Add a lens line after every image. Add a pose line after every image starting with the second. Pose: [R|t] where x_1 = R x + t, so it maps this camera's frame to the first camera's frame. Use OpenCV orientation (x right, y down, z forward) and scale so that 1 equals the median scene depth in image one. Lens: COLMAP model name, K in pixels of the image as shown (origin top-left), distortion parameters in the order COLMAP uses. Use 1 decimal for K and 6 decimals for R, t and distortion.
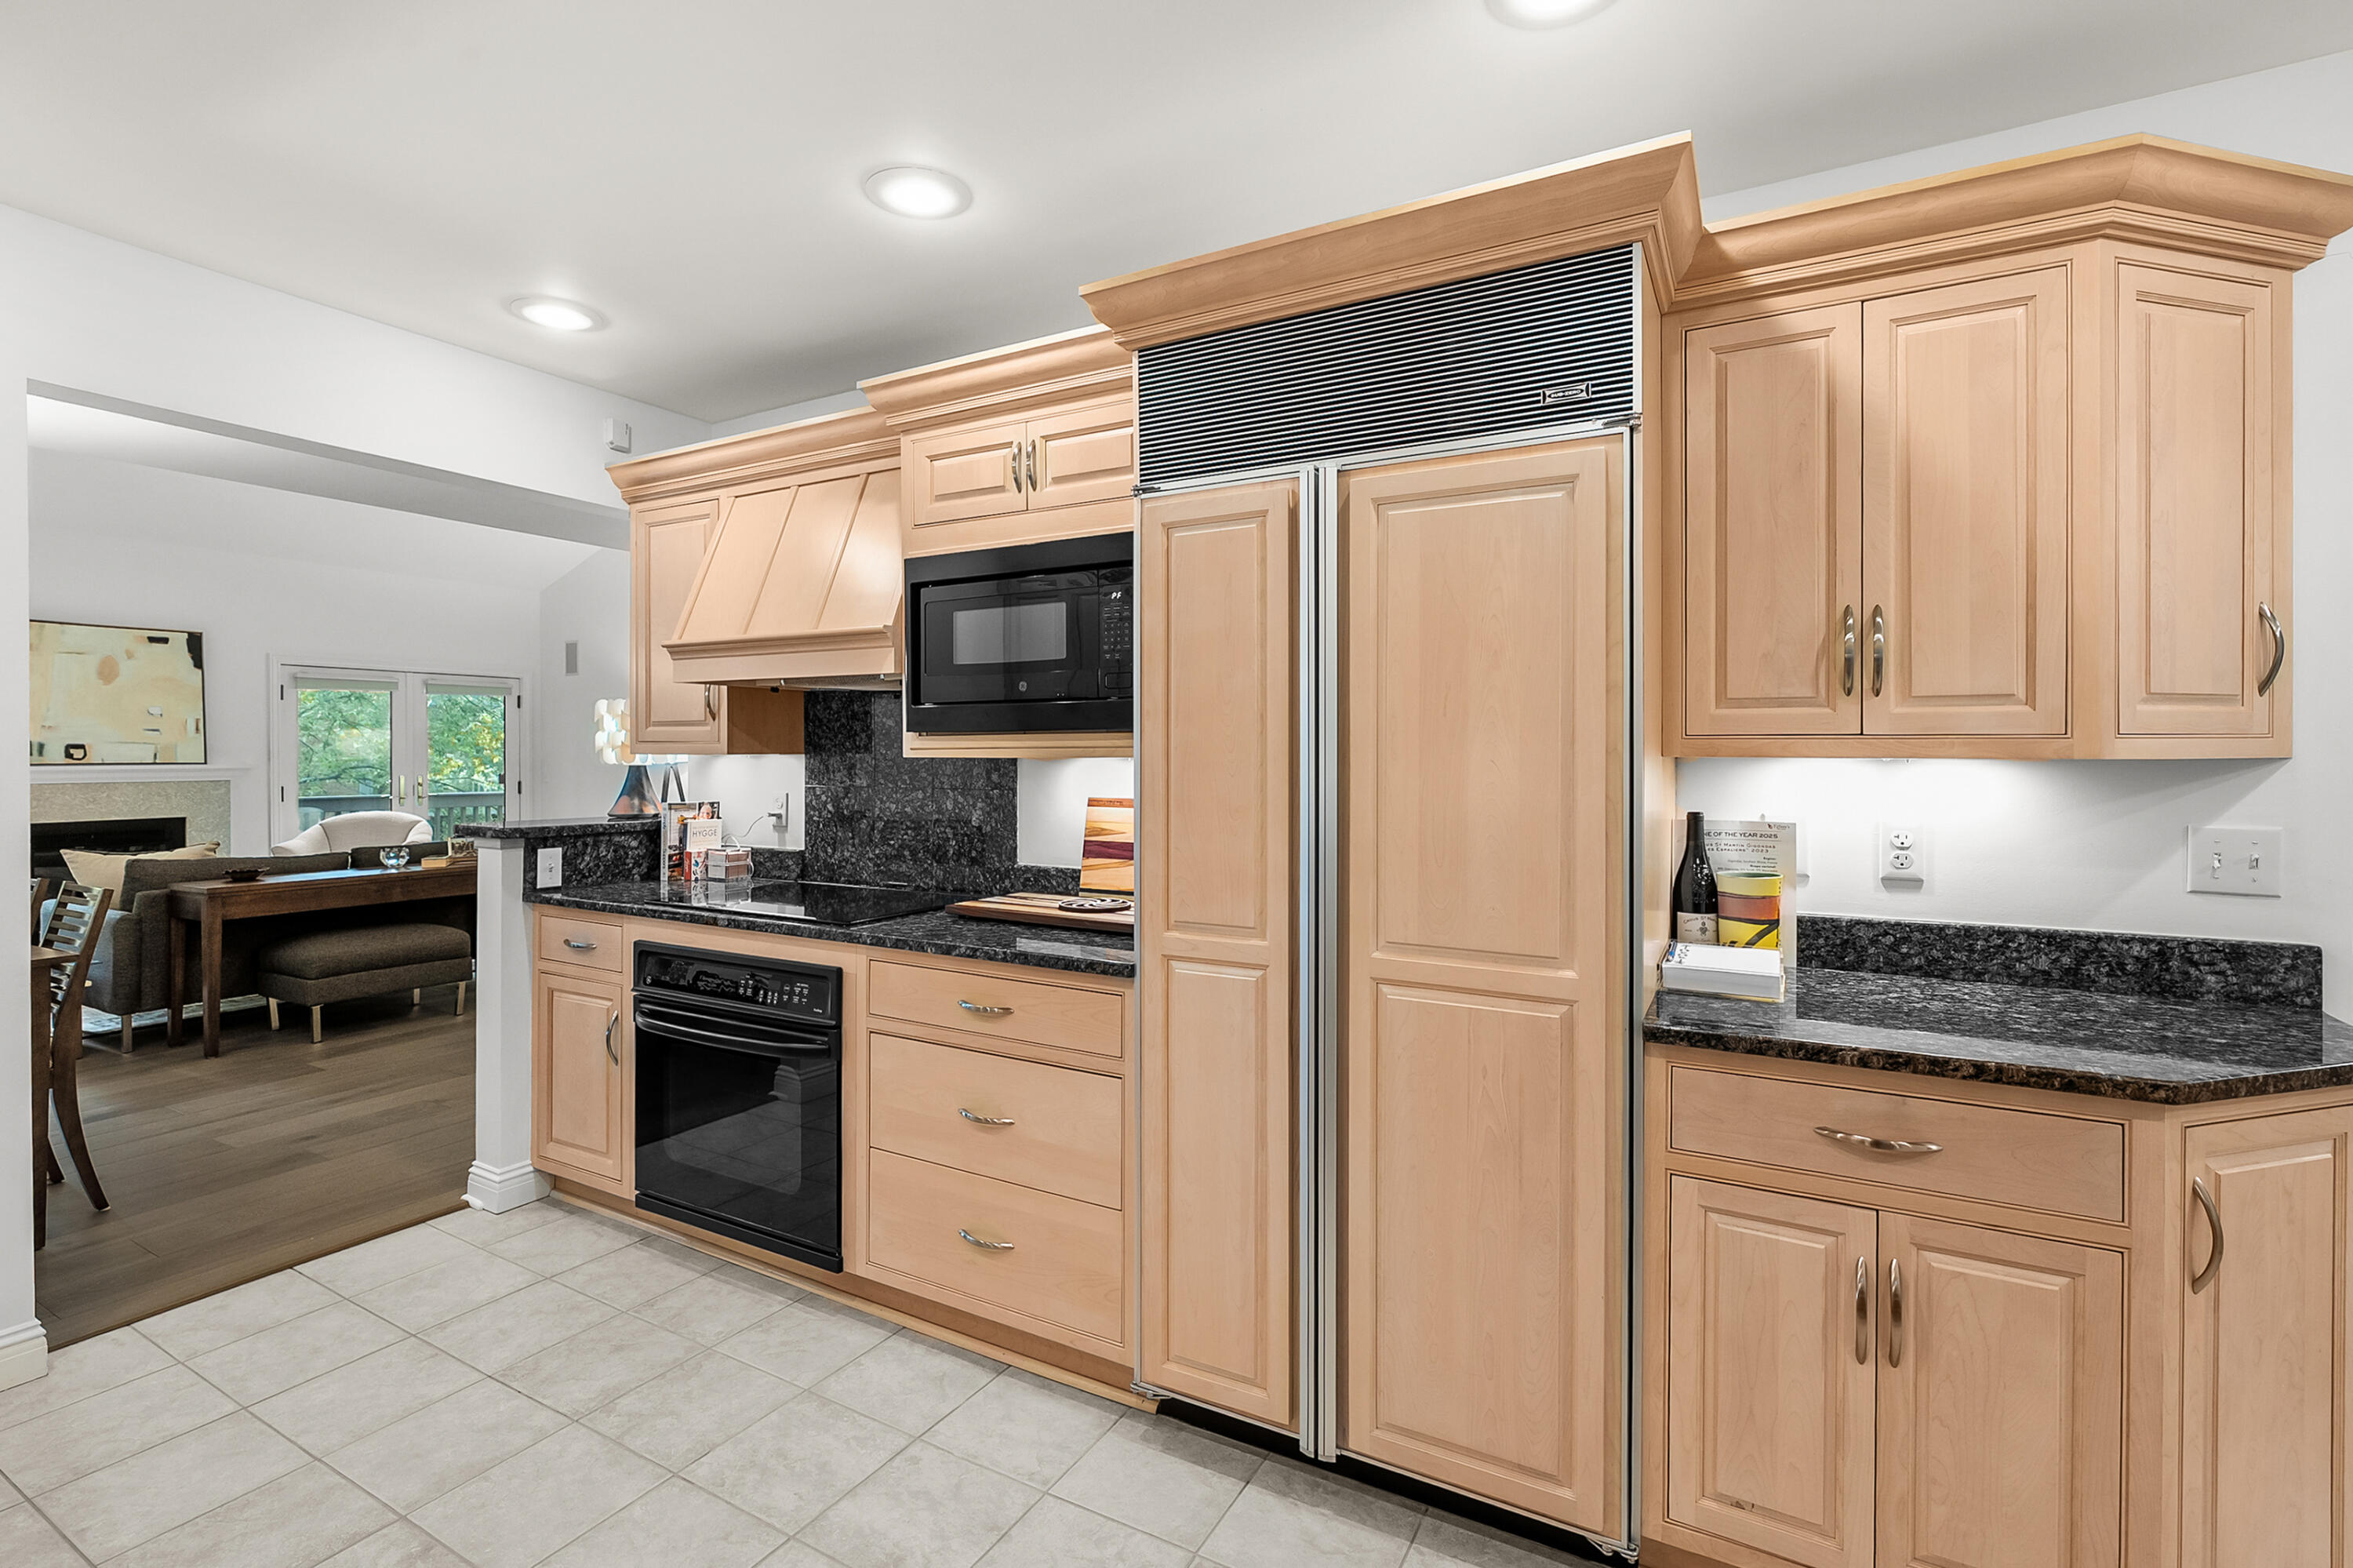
lens RADIAL K [[1070.3, 0, 1168.3], [0, 1070.3, 752.4], [0, 0, 1]] dist [-0.002545, 0.001003]
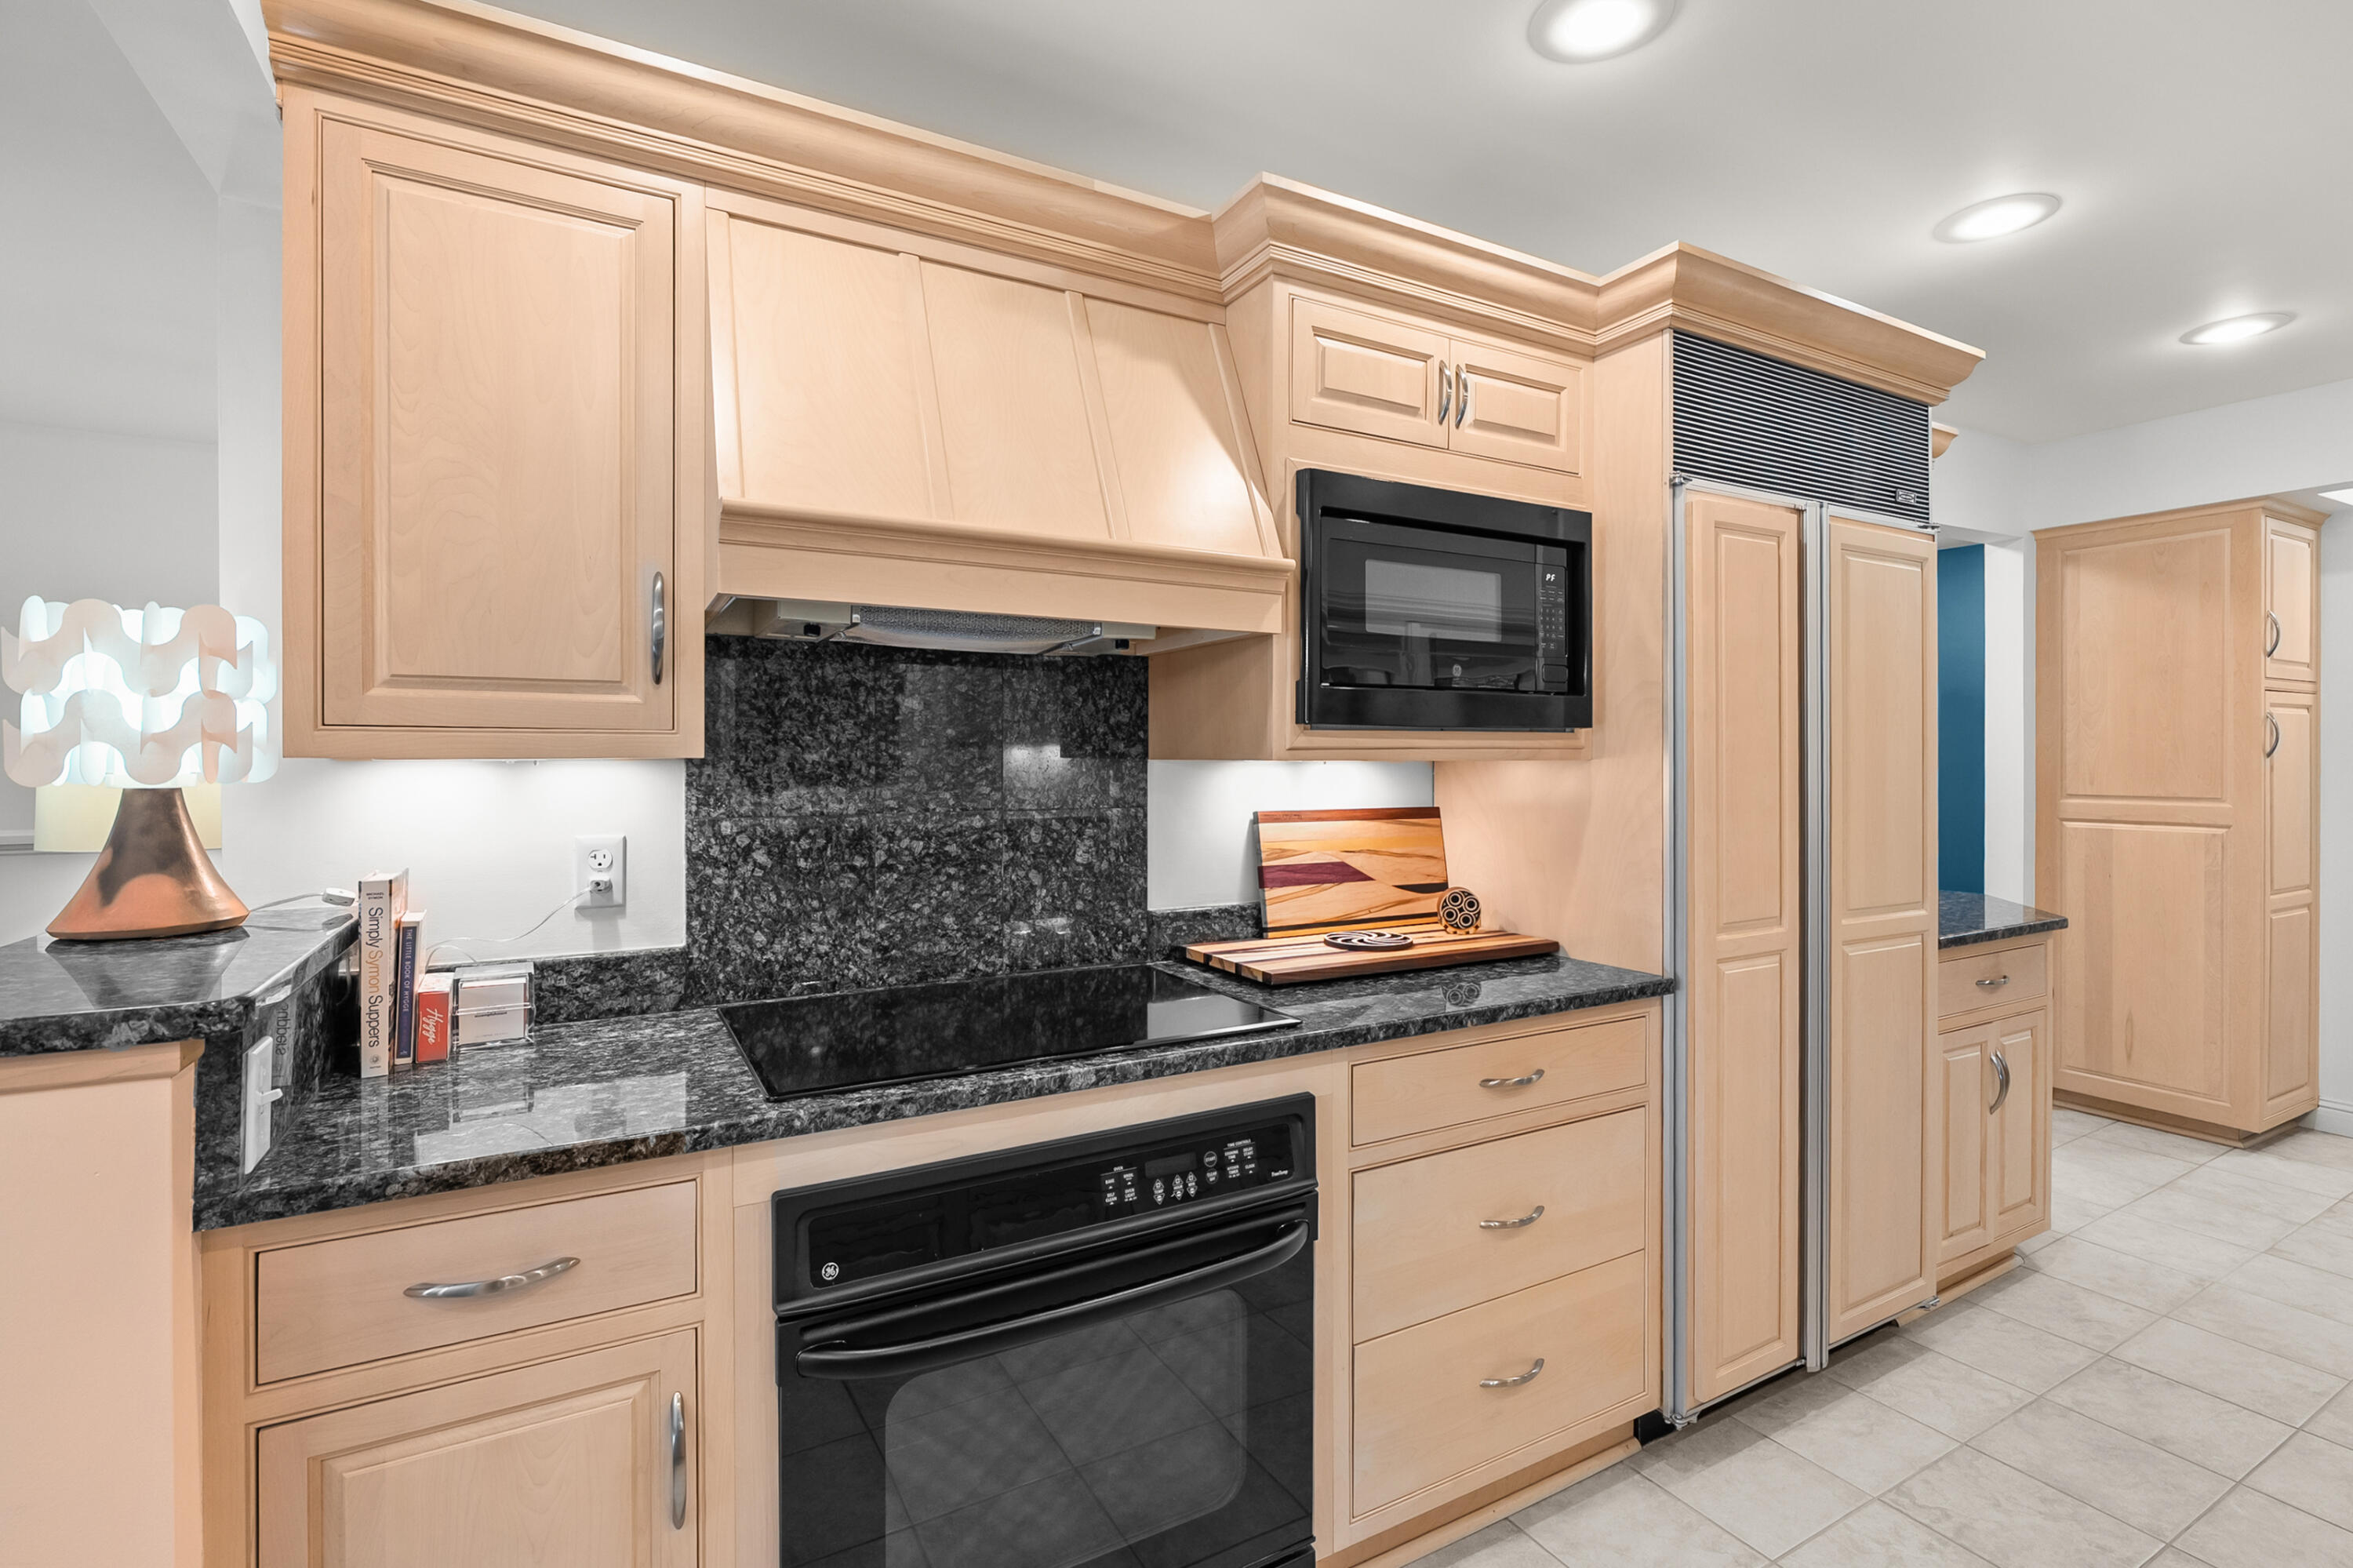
lens RADIAL K [[1070.3, 0, 1169.8], [0, 1070.3, 760.2], [0, 0, 1]] dist [-0.002545, 0.001003]
pose [[0.521830, -0.003392, 0.853043, -0.842417], [-0.000111, 0.999992, 0.004044, 0.001173], [-0.853049, -0.002205, 0.521826, 0.698126]]
